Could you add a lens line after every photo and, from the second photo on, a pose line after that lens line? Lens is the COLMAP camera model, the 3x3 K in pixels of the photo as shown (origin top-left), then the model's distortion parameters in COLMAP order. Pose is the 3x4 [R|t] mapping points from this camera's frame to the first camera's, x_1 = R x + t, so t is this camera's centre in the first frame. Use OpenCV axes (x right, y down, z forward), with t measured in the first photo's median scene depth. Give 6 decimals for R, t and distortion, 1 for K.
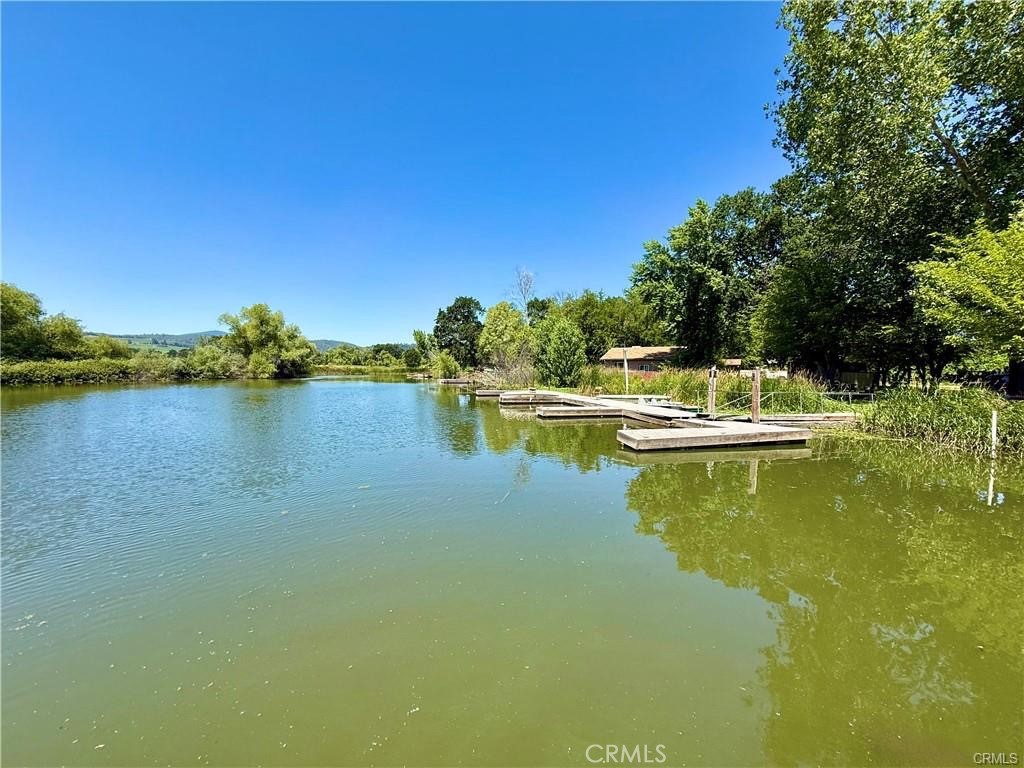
lens RADIAL K [[409.4, 0, 514.8], [0, 409.4, 384.9], [0, 0, 1]] dist [0.003219, -0.000159]
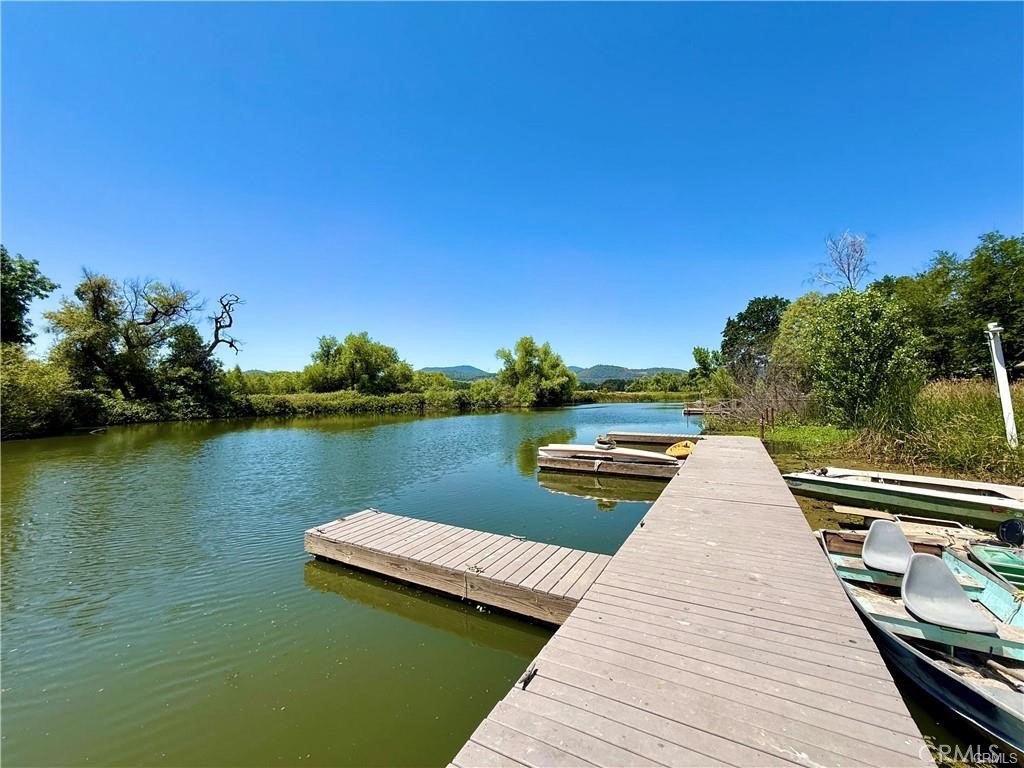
lens RADIAL K [[409.4, 0, 514.9], [0, 409.4, 385.9], [0, 0, 1]] dist [0.003219, -0.000159]
pose [[0.718288, -0.035912, -0.694818, 0.127913], [-0.006801, 0.998257, -0.058626, -0.010037], [0.695712, 0.046836, 0.716792, 0.287114]]
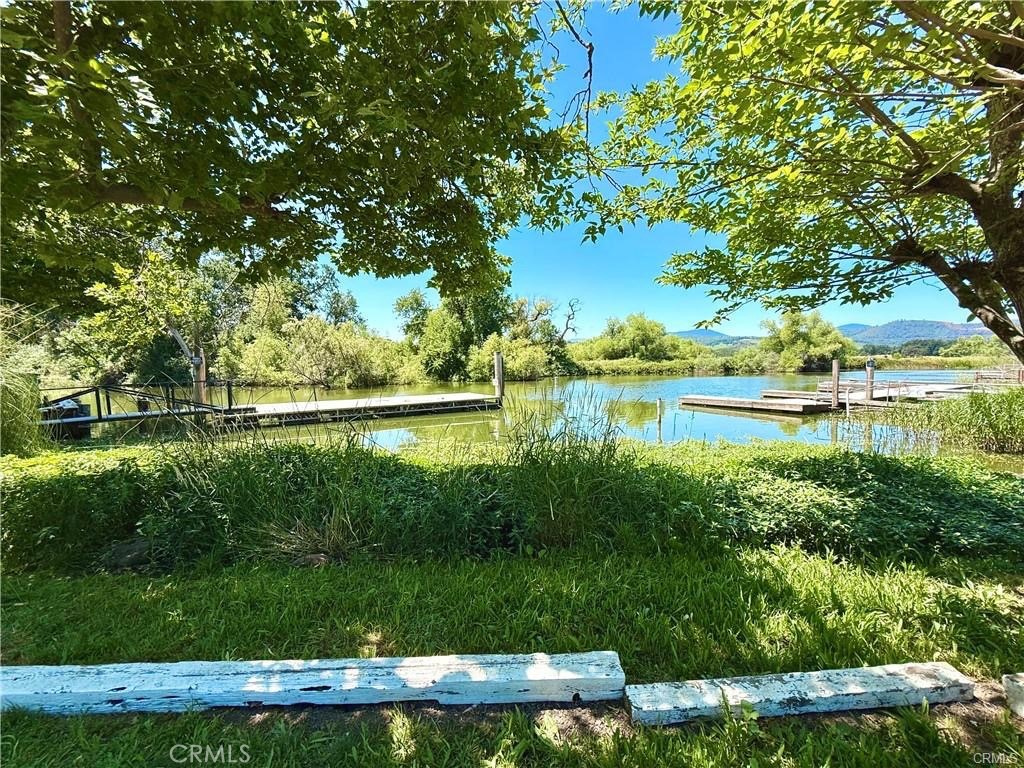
lens RADIAL K [[409.4, 0, 514.9], [0, 409.4, 384.0], [0, 0, 1]] dist [0.003219, -0.000159]
pose [[0.252399, 0.031698, -0.967104, 0.395967], [-0.022851, 0.999380, 0.026792, 0.005932], [0.967353, 0.015337, 0.252967, -0.056854]]
